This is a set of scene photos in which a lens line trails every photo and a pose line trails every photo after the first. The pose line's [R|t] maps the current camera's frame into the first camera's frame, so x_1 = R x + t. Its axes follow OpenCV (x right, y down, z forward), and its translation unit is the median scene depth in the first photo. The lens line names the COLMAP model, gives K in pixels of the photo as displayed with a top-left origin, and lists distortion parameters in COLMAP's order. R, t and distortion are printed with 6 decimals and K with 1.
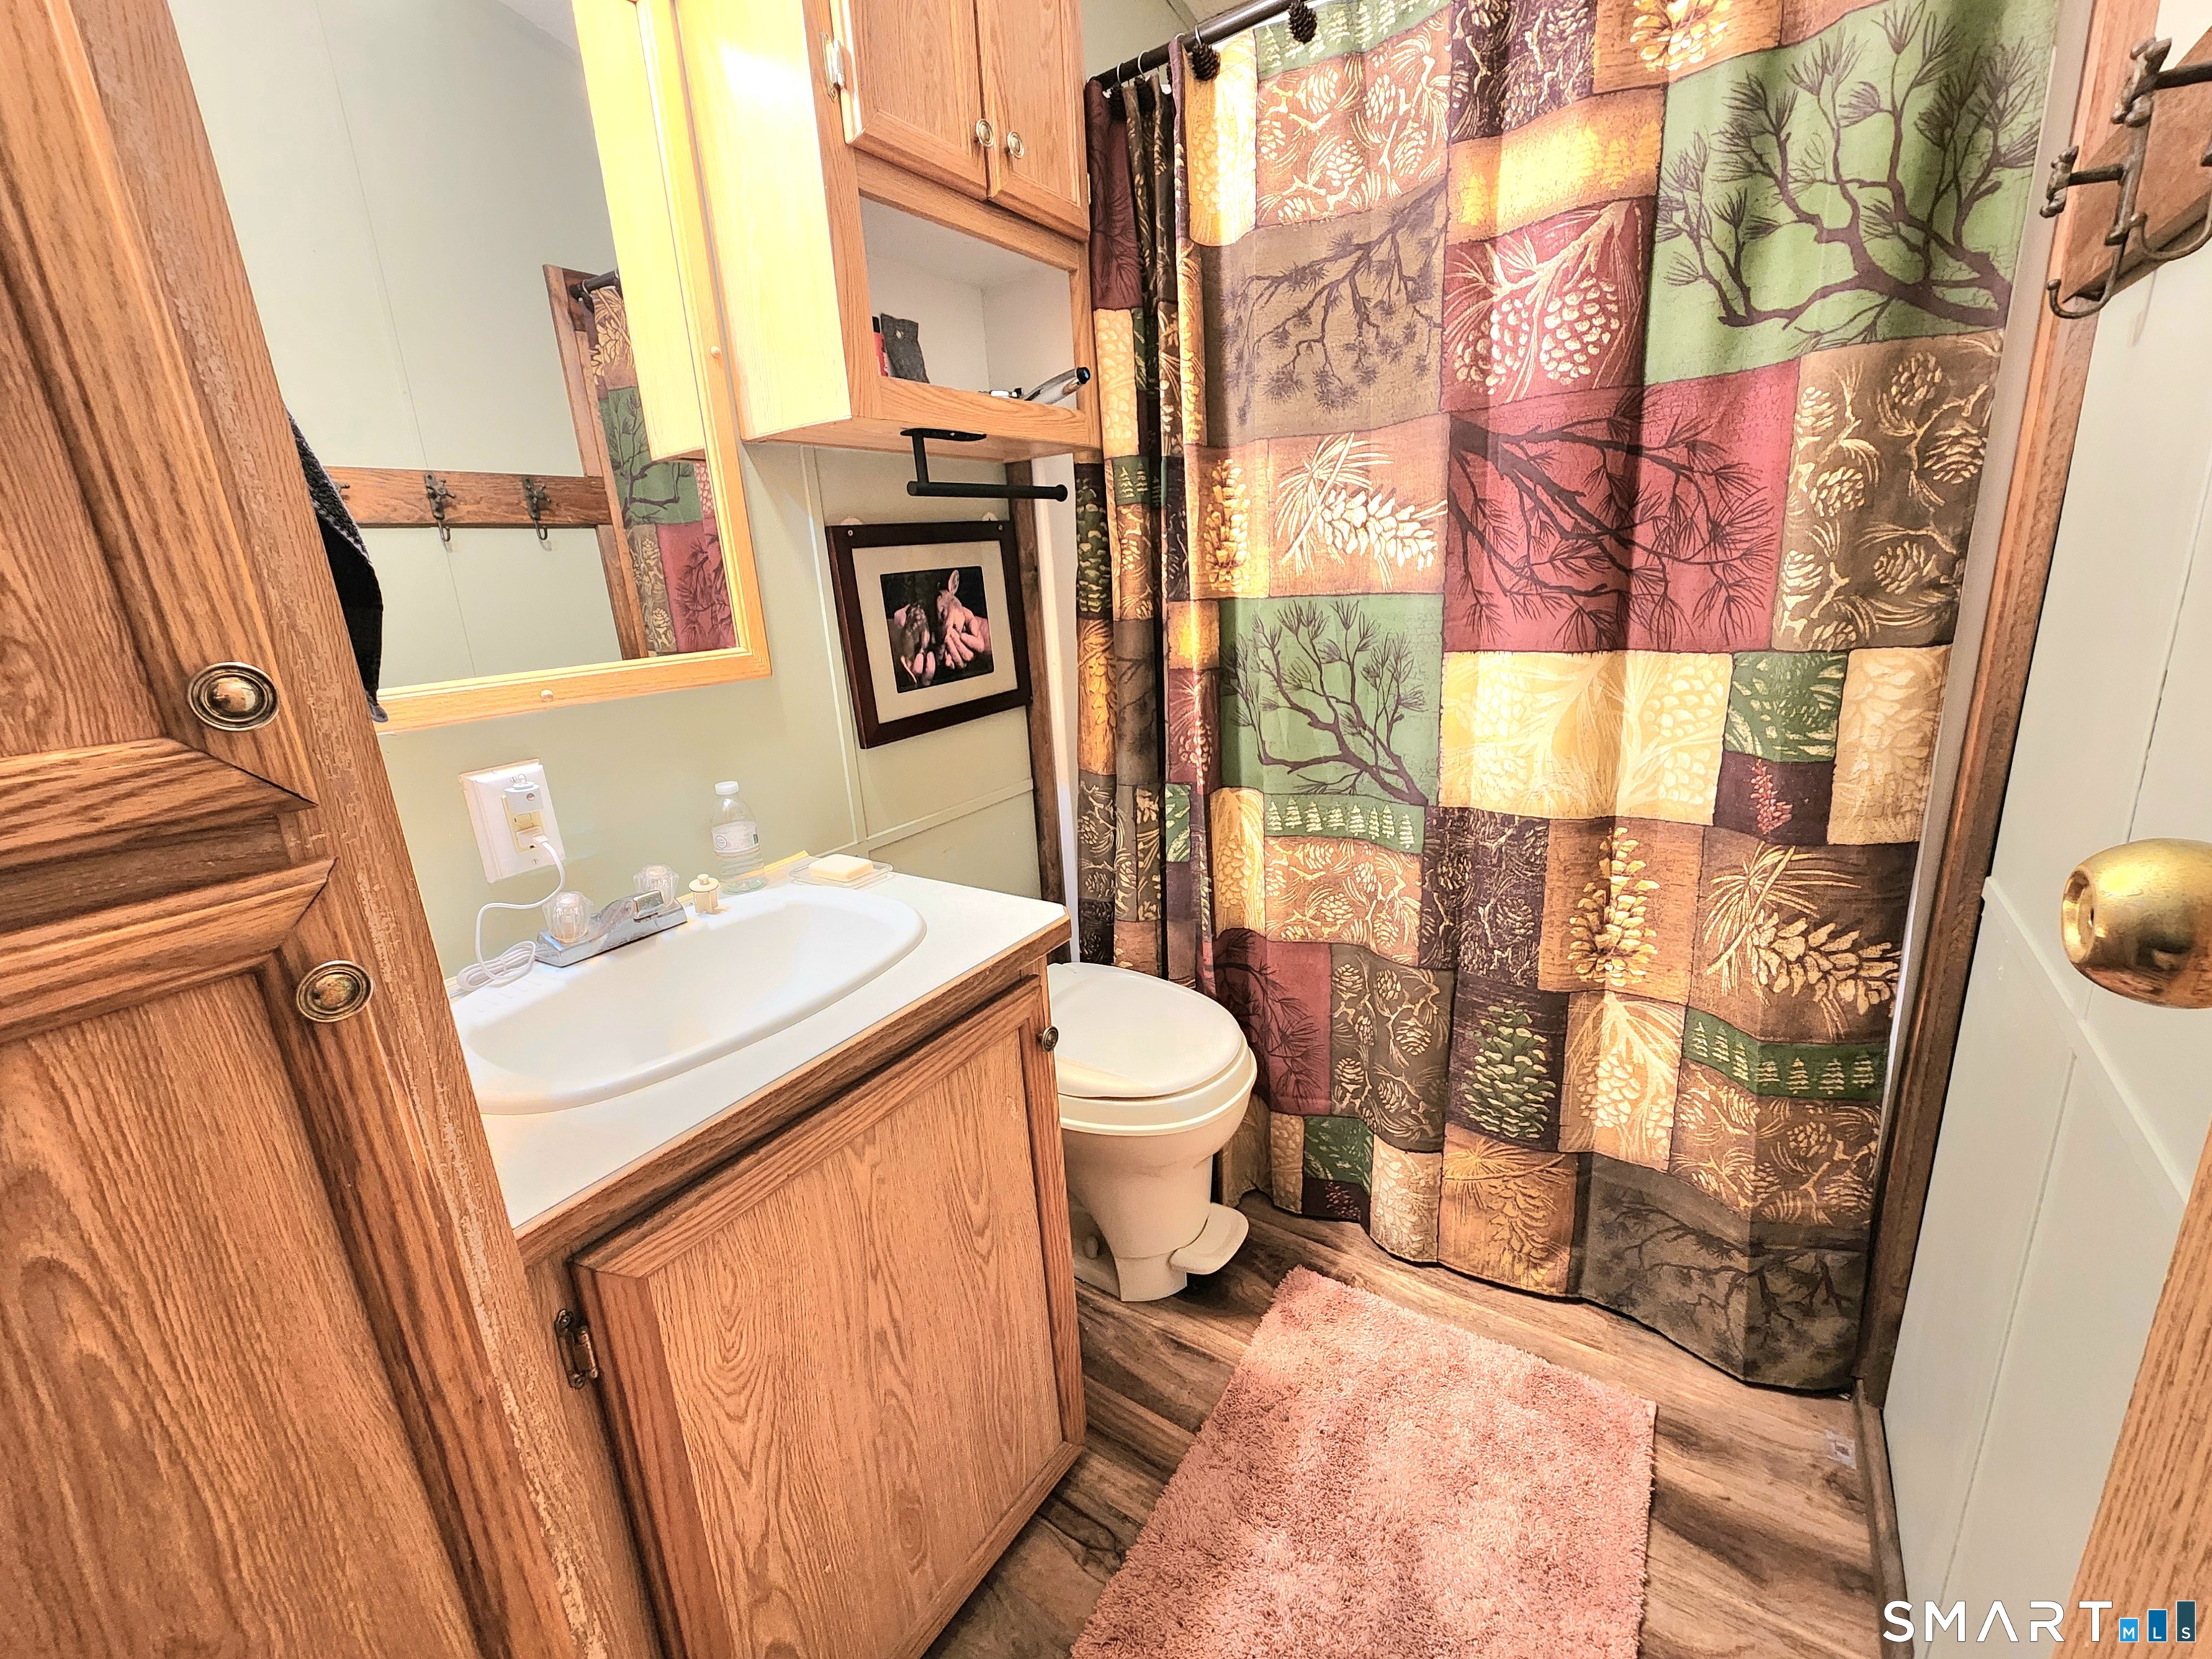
lens RADIAL K [[894.8, 0, 1109.9], [0, 894.8, 794.6], [0, 0, 1]] dist [0.005570, -0.004844]
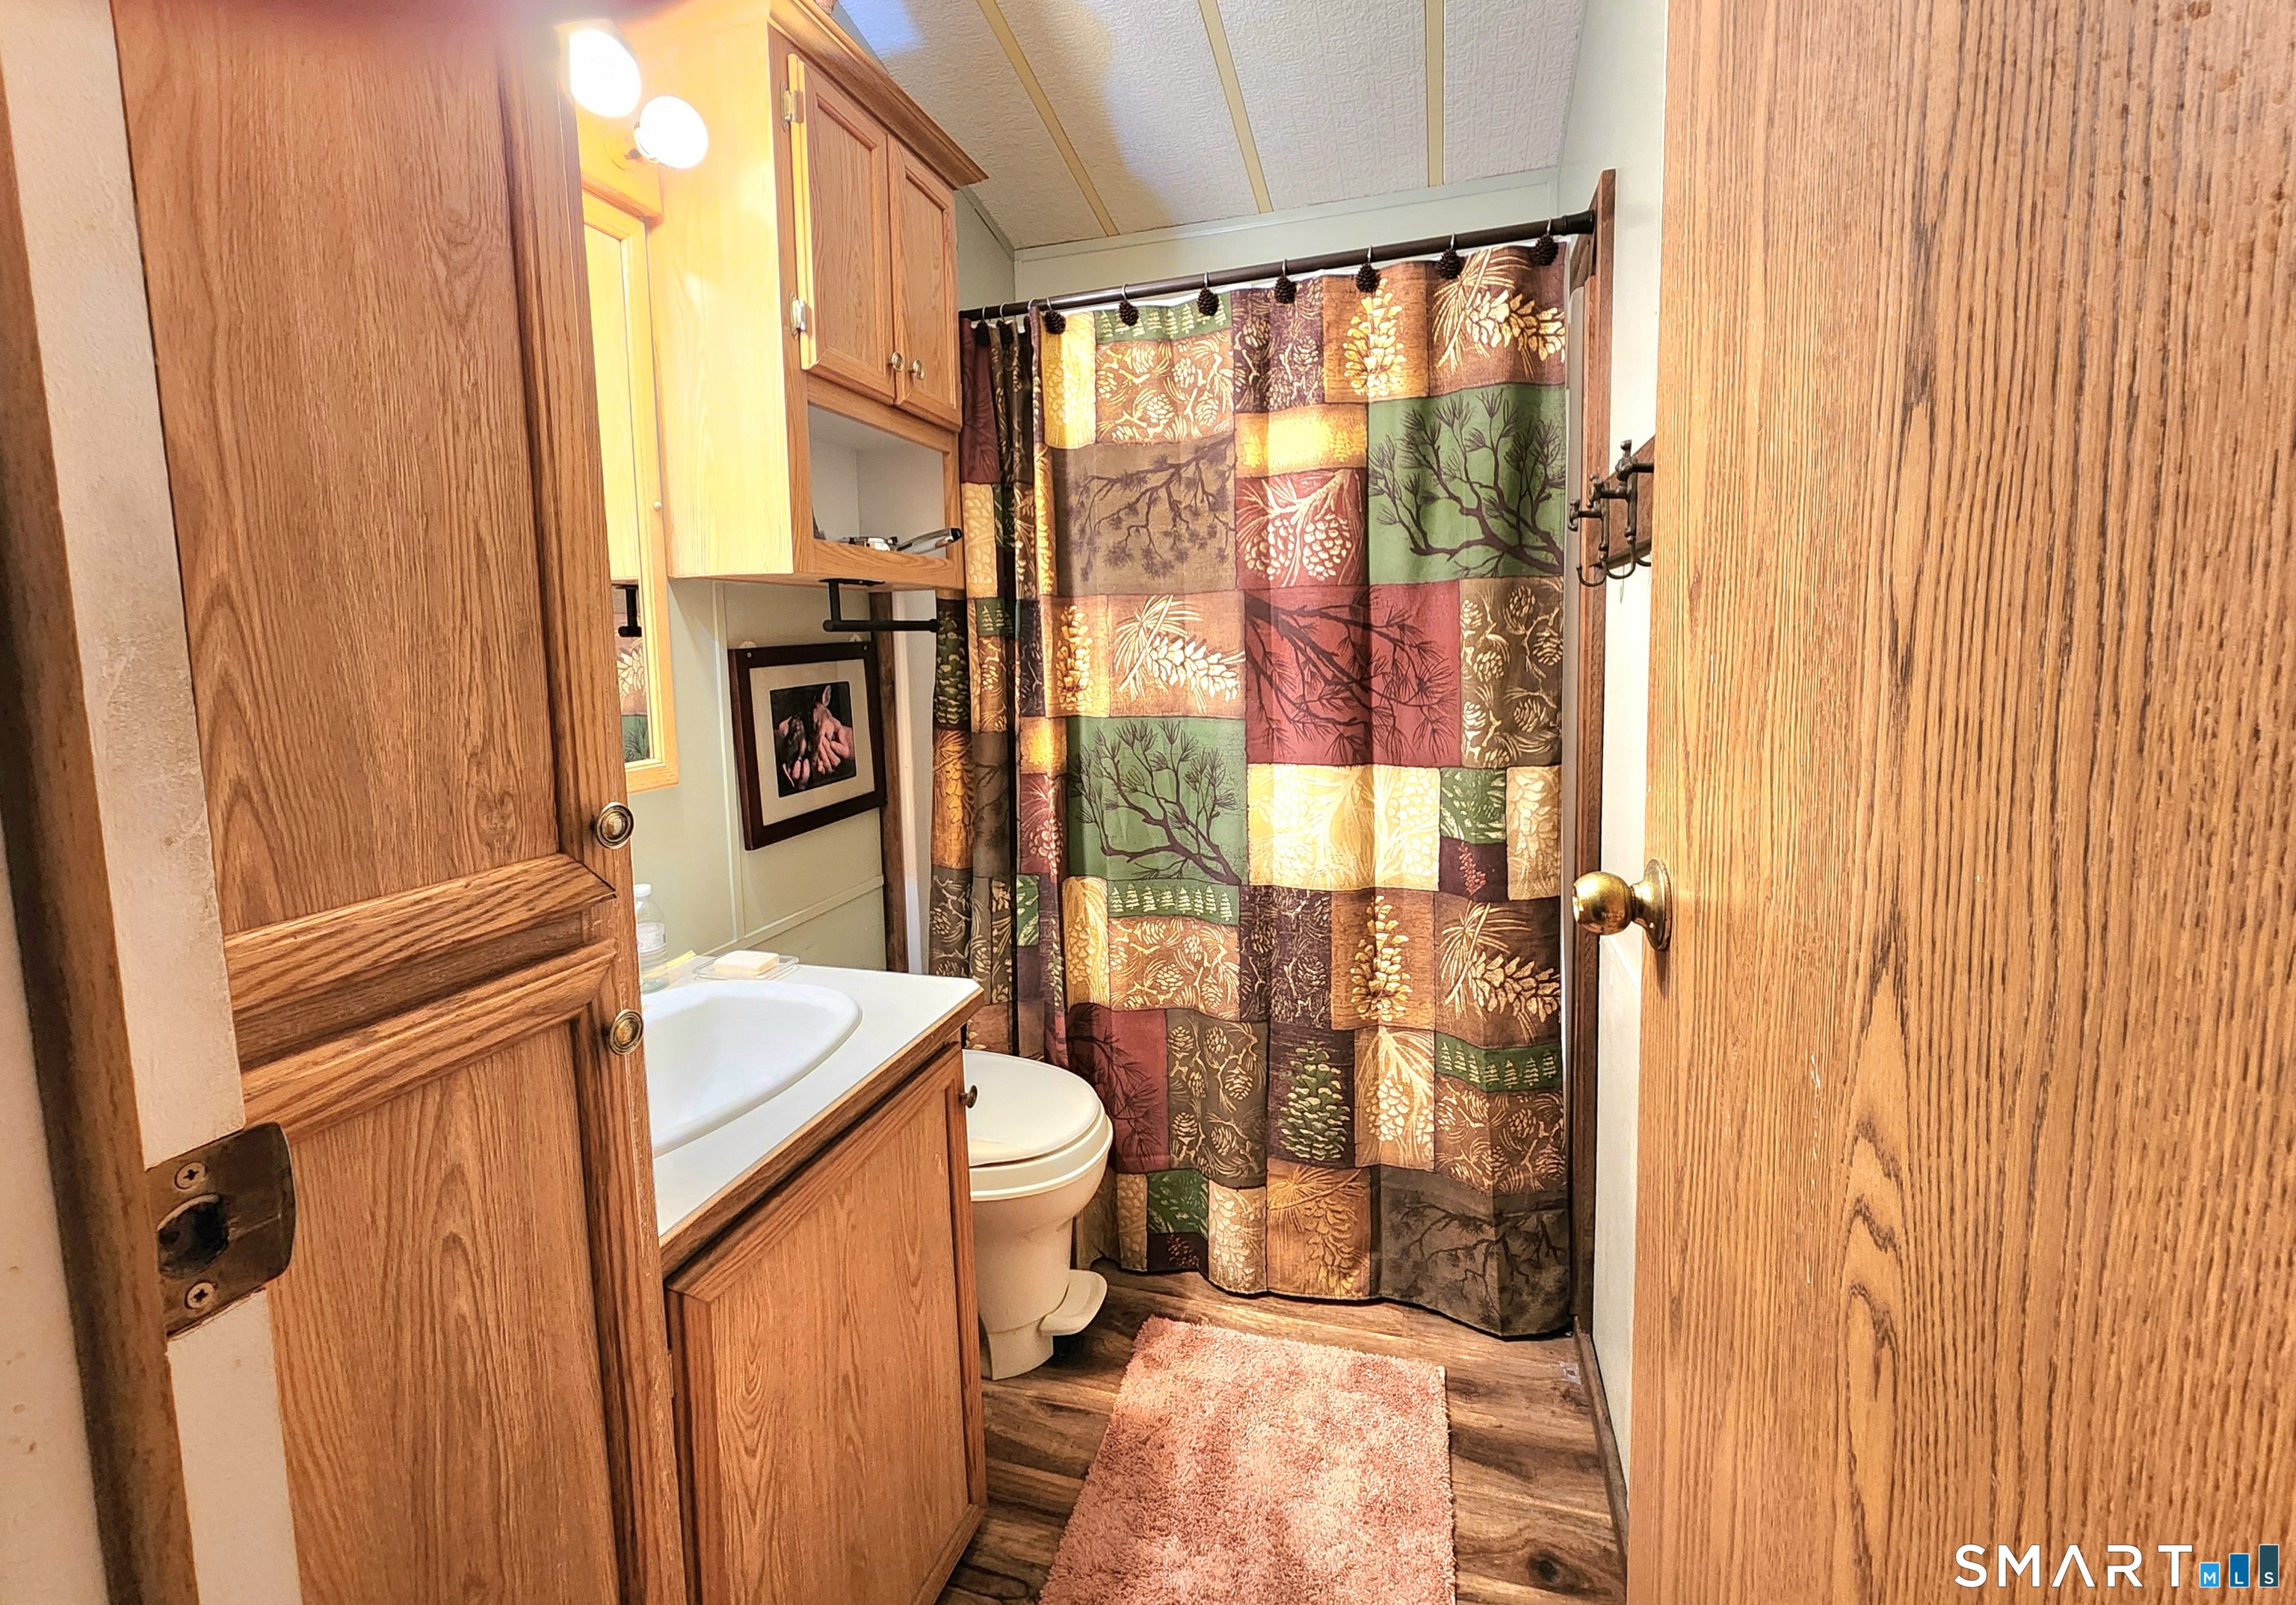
lens RADIAL K [[935.2, 0, 1145.6], [0, 935.2, 701.1], [0, 0, 1]] dist [-0.002597, 0.000209]
pose [[0.953837, 0.022871, 0.299454, -0.184559], [0.036719, 0.980735, -0.191862, 0.007021], [-0.298073, 0.194001, 0.934621, -0.252101]]
